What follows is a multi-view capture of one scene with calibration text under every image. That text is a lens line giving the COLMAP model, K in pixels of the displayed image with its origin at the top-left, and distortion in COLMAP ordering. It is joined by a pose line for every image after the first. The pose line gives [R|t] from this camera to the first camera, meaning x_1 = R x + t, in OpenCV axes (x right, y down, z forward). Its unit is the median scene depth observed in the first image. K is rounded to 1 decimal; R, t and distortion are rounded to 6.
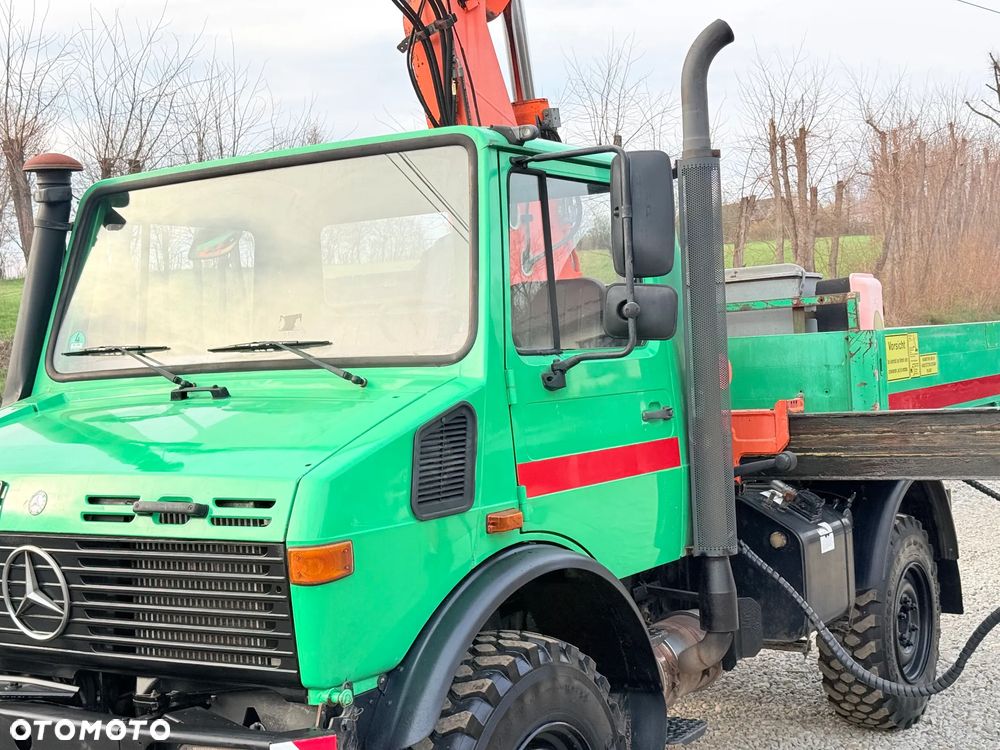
lens RADIAL K [[1385.4, 0, 513.1], [0, 1385.4, 385.5], [0, 0, 1]] dist [0.139678, 0.000000]
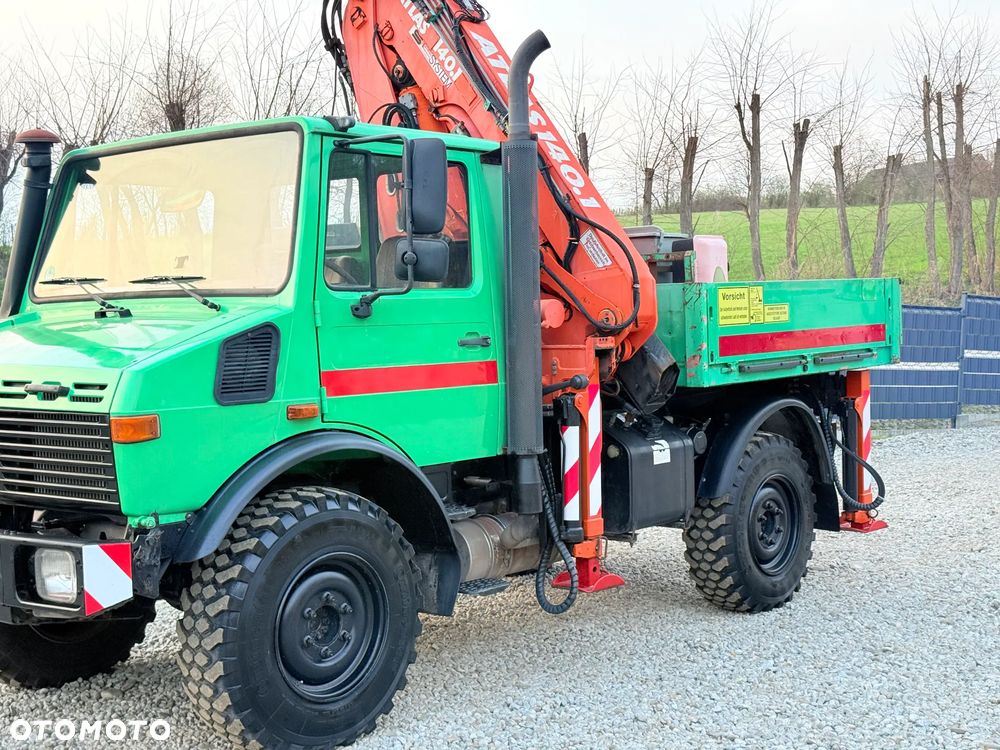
lens RADIAL K [[1385.4, 0, 508.8], [0, 1385.4, 384.9], [0, 0, 1]] dist [0.139678, 0.000000]
pose [[0.990920, 0.032355, -0.130505, 0.334377], [-0.028302, 0.999061, 0.032789, 0.019460], [0.131443, -0.028798, 0.990905, -0.289655]]
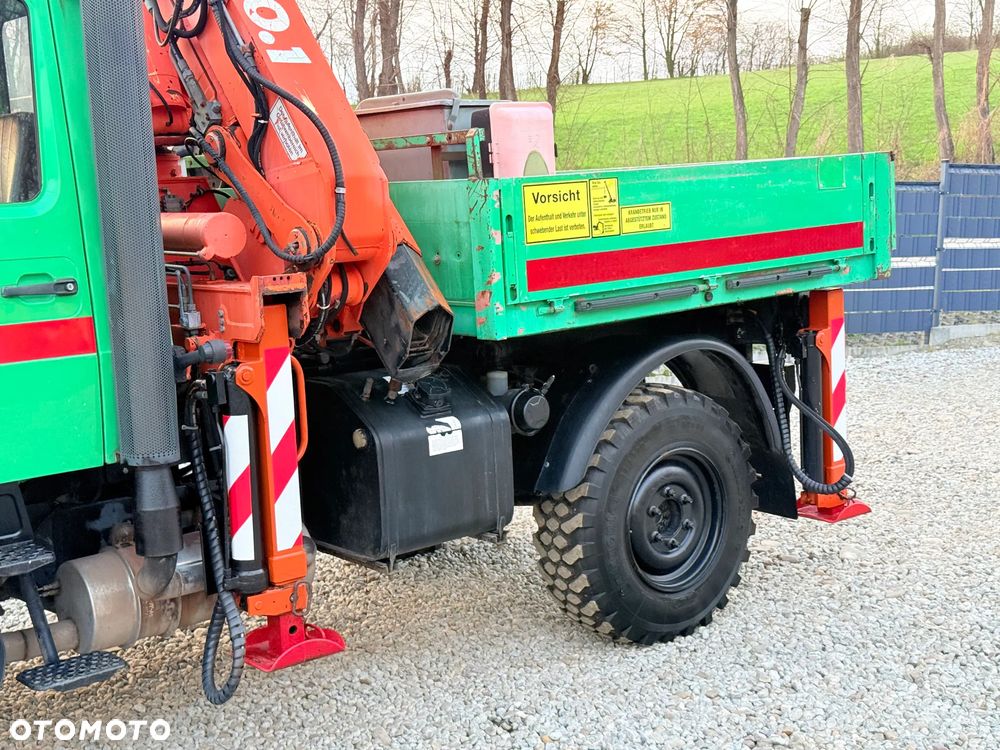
lens RADIAL K [[1385.4, 0, 504.9], [0, 1385.4, 382.7], [0, 0, 1]] dist [0.139678, 0.000000]
pose [[0.959482, 0.040295, -0.278873, 0.647313], [-0.003998, 0.991569, 0.129516, -0.035361], [0.281741, -0.123154, 0.951554, 0.332064]]
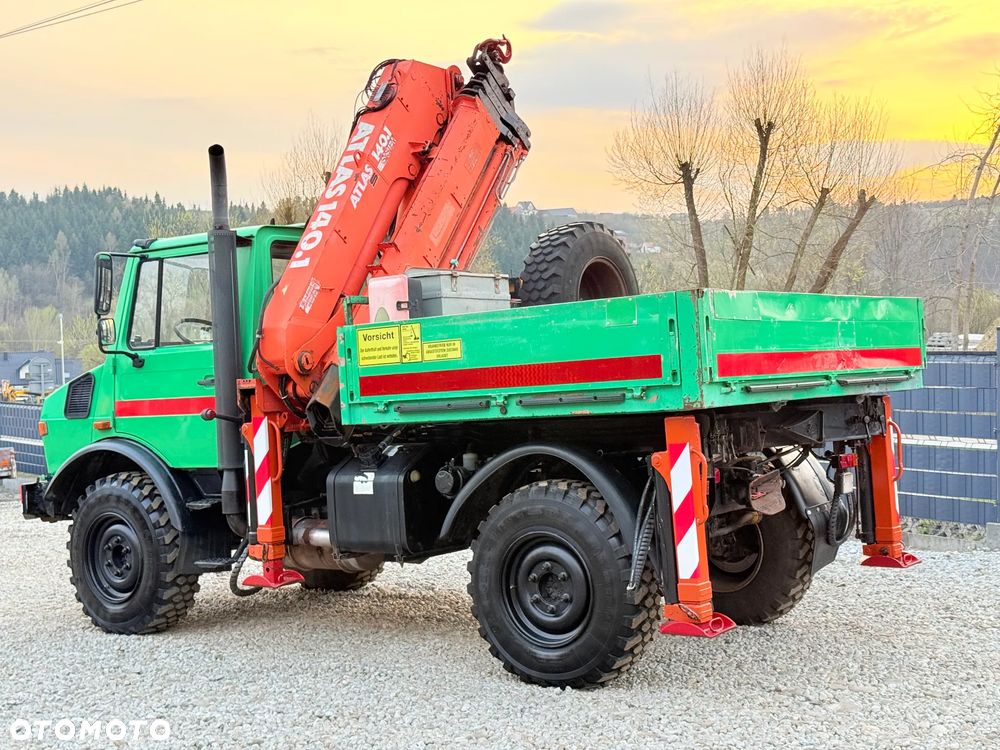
lens RADIAL K [[1385.4, 0, 514.3], [0, 1385.4, 382.3], [0, 0, 1]] dist [0.139678, 0.000000]
pose [[-0.066536, 0.050703, -0.996495, 2.026070], [0.027859, 0.998413, 0.048941, -0.061151], [0.997395, -0.024505, -0.067843, 1.657847]]
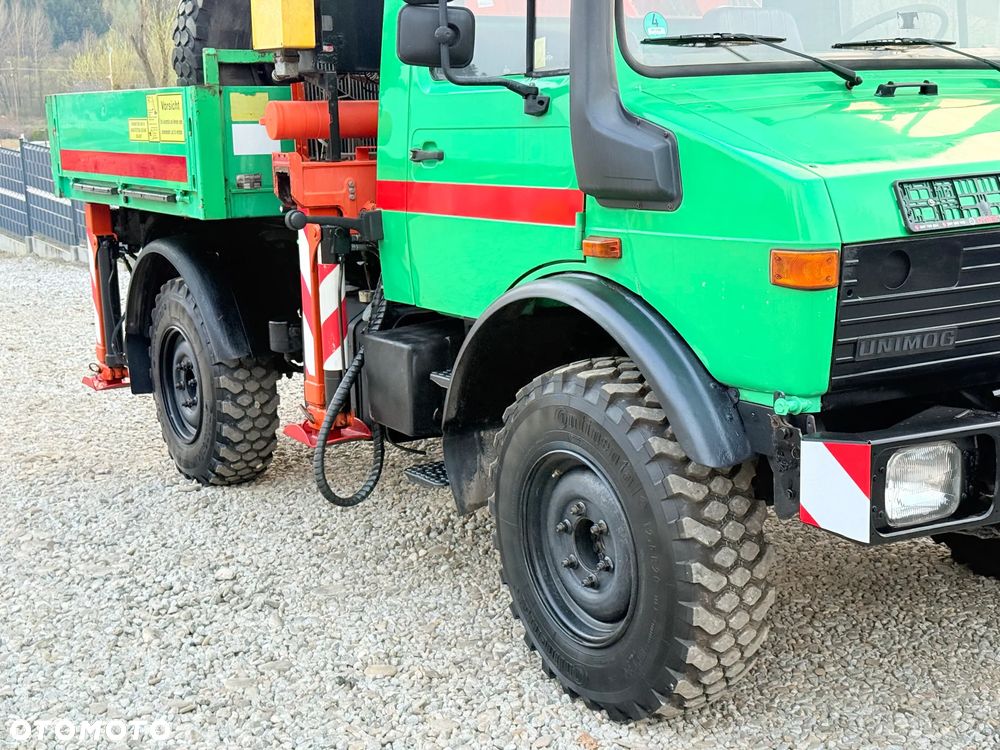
lens RADIAL K [[1385.4, 0, 508.8], [0, 1385.4, 384.8], [0, 0, 1]] dist [0.139678, 0.000000]
pose [[0.404444, -0.133881, 0.904710, -1.229987], [0.029870, 0.990633, 0.133243, 0.068866], [-0.914075, -0.026866, 0.404655, 0.868398]]
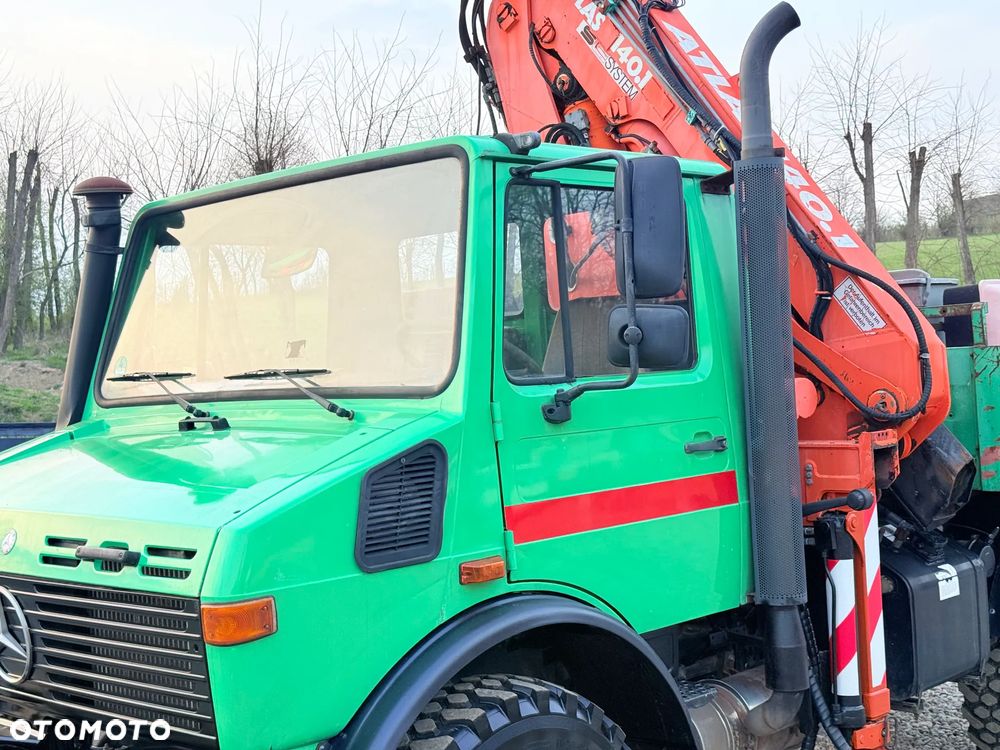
lens RADIAL K [[1385.4, 0, 497.5], [0, 1385.4, 380.4], [0, 0, 1]] dist [0.139678, 0.000000]
pose [[0.979933, -0.003304, -0.199299, 0.166441], [0.002840, 0.999993, -0.002613, -0.021676], [0.199307, 0.001994, 0.979935, 0.103224]]
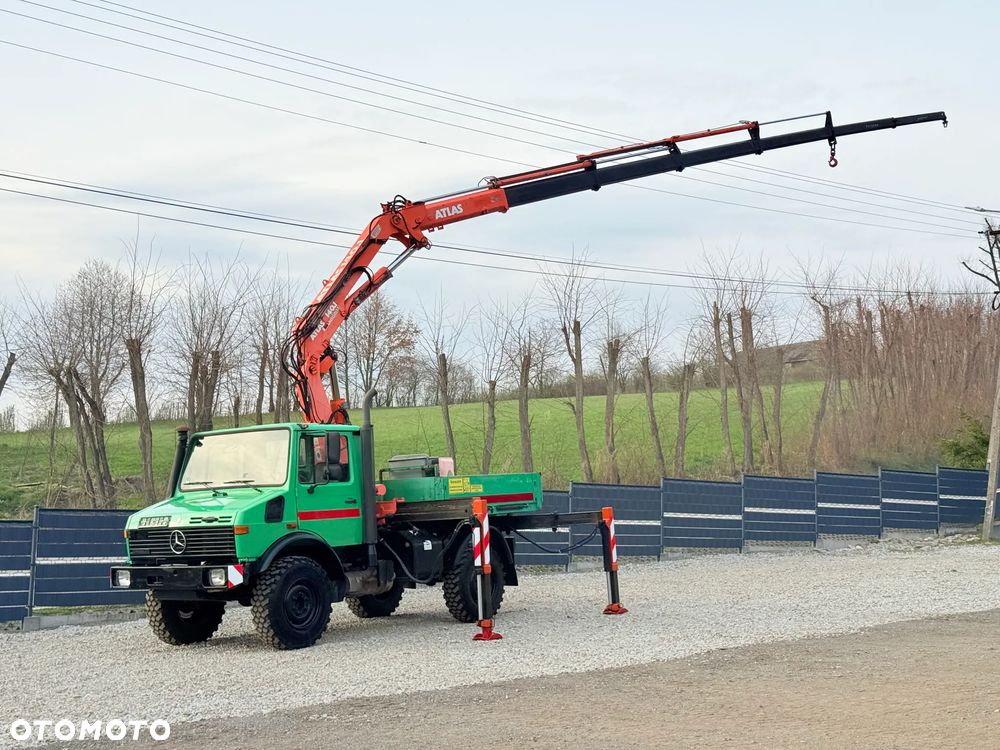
lens RADIAL K [[1385.4, 0, 493.1], [0, 1385.4, 368.7], [0, 0, 1]] dist [0.139678, 0.000000]
pose [[0.997687, -0.002259, -0.067936, 0.770507], [-0.005160, 0.994047, -0.108828, 0.074052], [0.067777, 0.108926, 0.991737, -2.729341]]
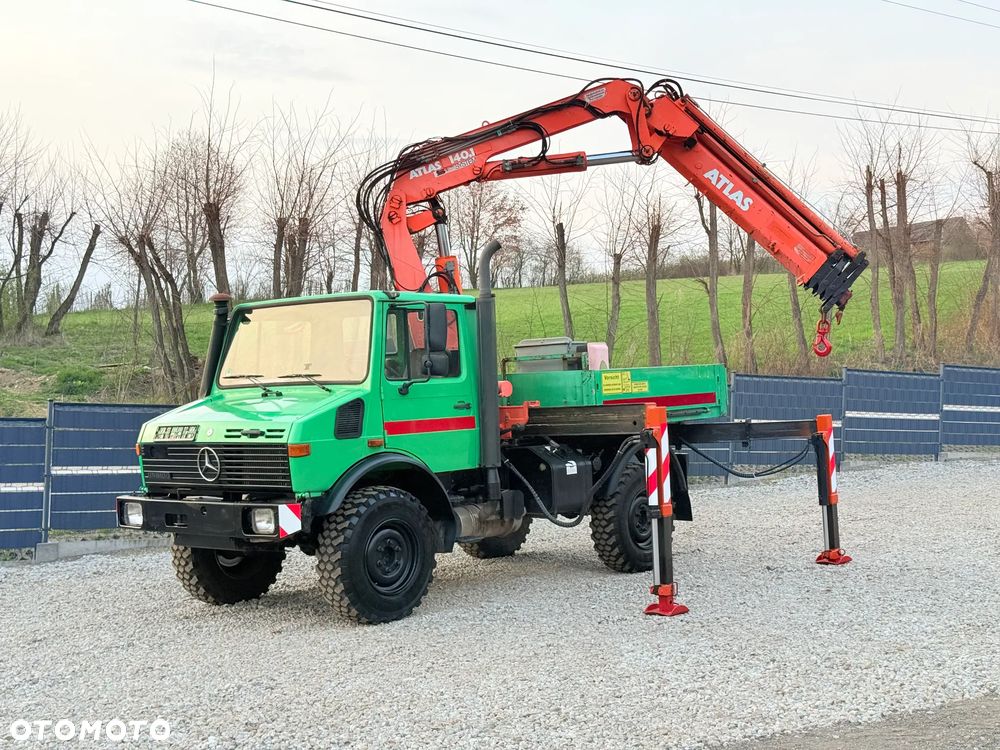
lens RADIAL K [[1385.4, 0, 506.6], [0, 1385.4, 384.6], [0, 0, 1]] dist [0.139678, 0.000000]
pose [[0.991271, 0.012895, -0.131207, 0.540211], [-0.014695, 0.999811, -0.012761, 0.014539], [0.131018, 0.014578, 0.991273, -1.480562]]
